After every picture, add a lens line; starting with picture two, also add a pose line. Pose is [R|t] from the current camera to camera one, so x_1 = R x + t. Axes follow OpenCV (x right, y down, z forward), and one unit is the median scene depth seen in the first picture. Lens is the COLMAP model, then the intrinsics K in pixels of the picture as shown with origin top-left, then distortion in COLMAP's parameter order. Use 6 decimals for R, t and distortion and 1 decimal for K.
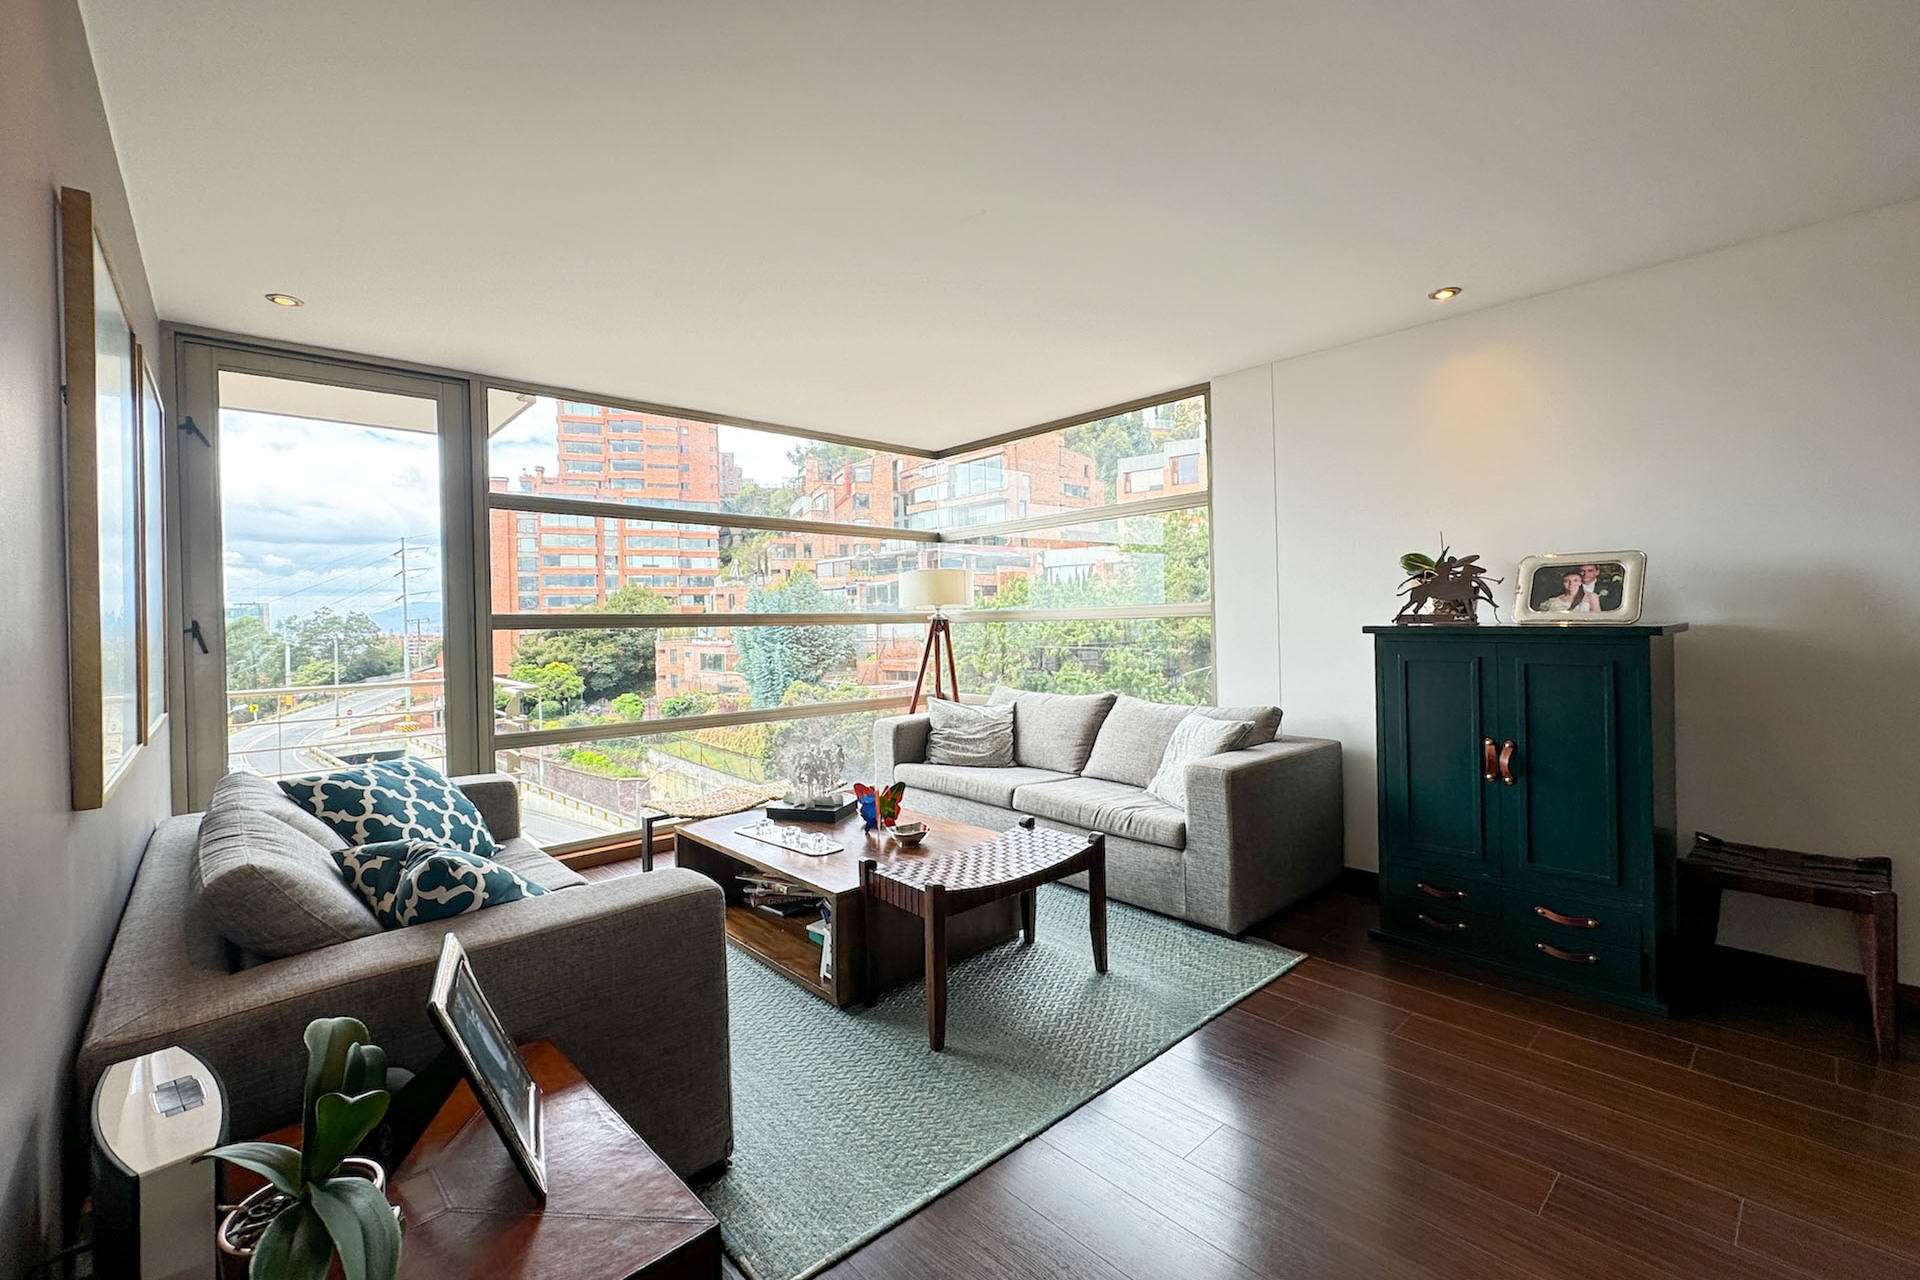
lens RADIAL K [[784.5, 0, 960.1], [0, 784.5, 625.7], [0, 0, 1]] dist [-0.000294, -0.000444]
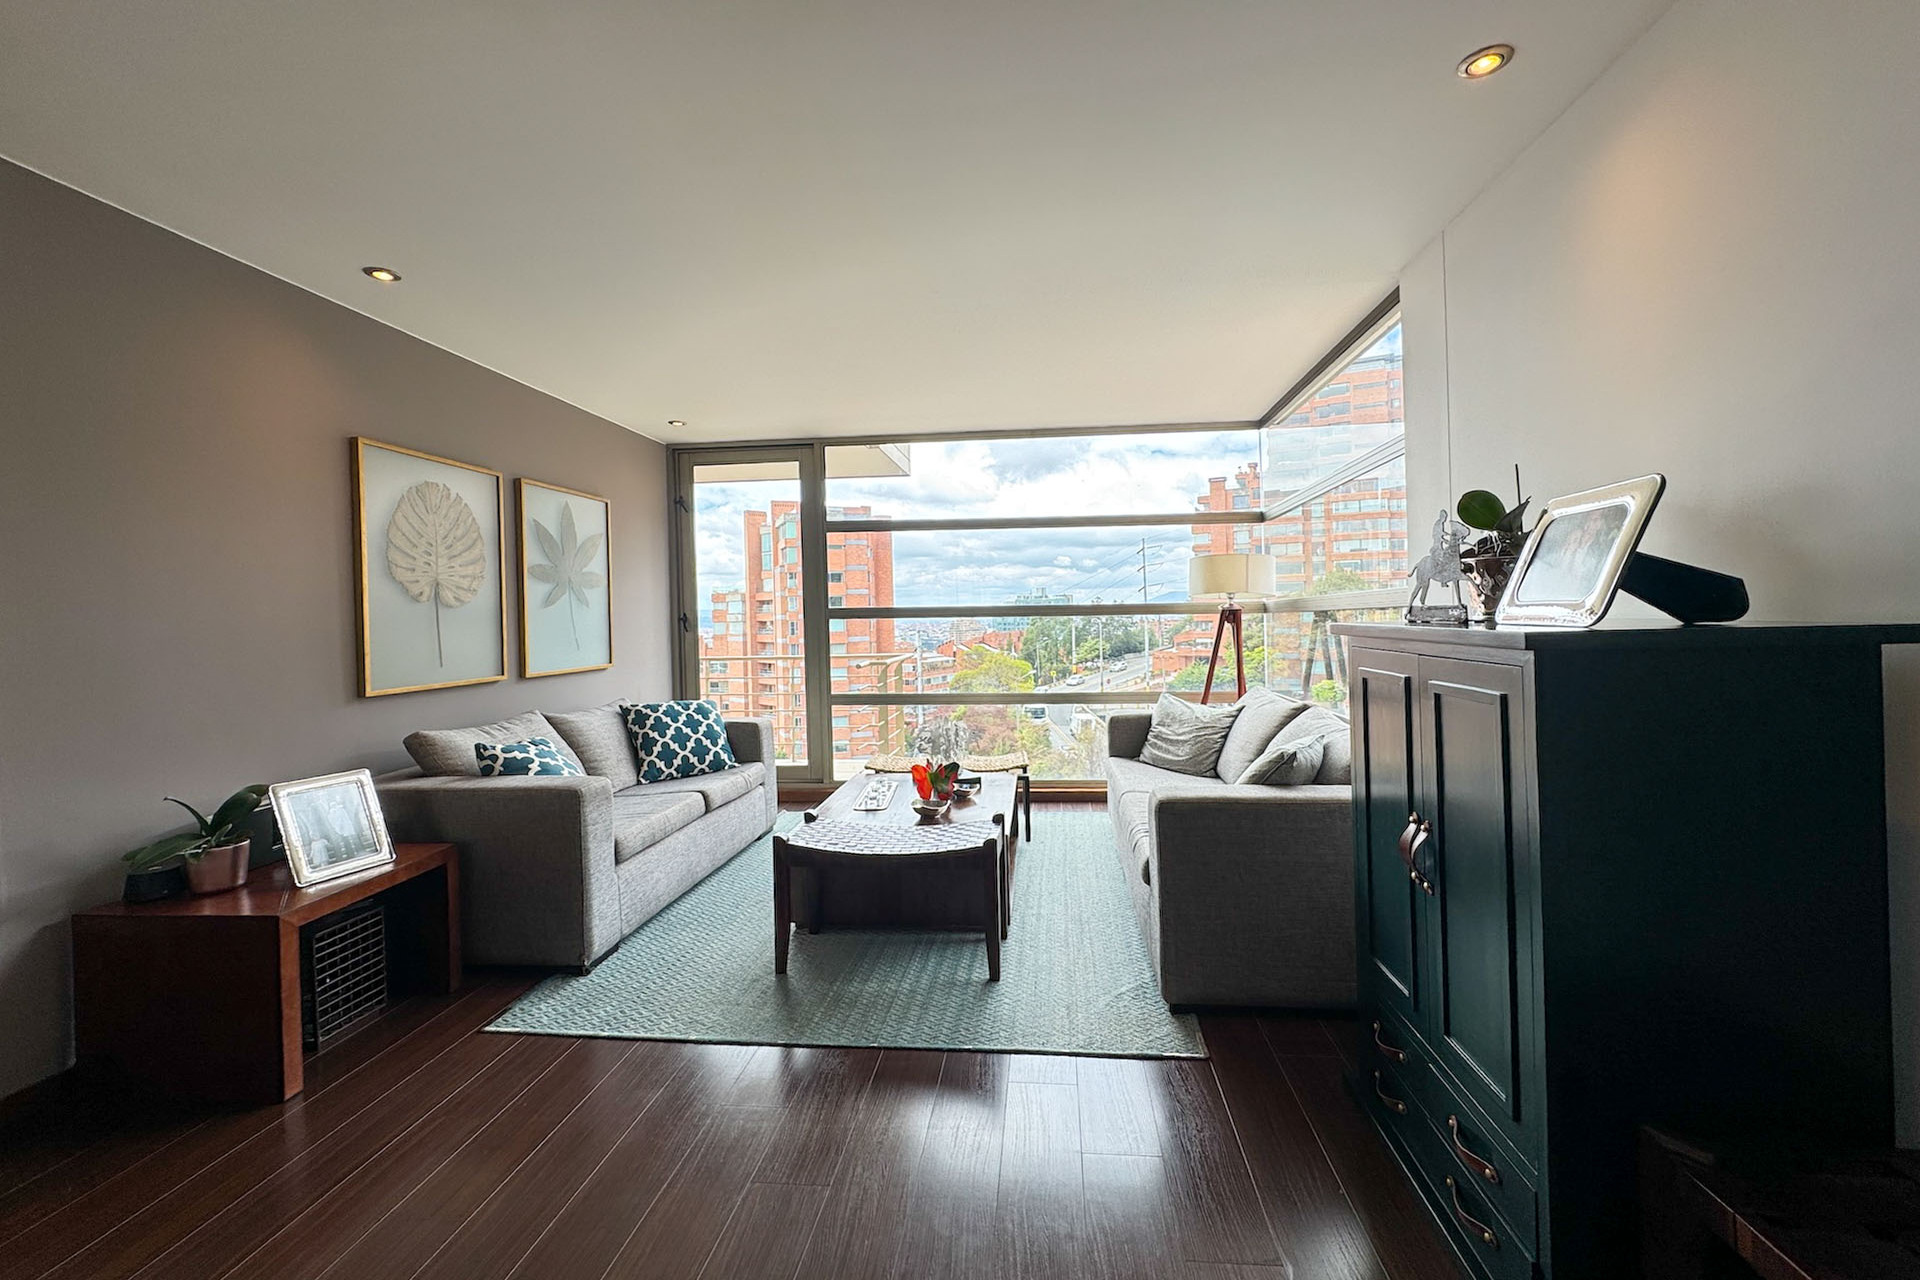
lens RADIAL K [[784.5, 0, 974.4], [0, 784.5, 630.7], [0, 0, 1]] dist [-0.000294, -0.000444]
pose [[0.685840, 0.017276, -0.727548, 0.593055], [-0.000344, 0.999726, 0.023414, -0.006314], [0.727753, -0.015808, 0.685658, 0.229311]]
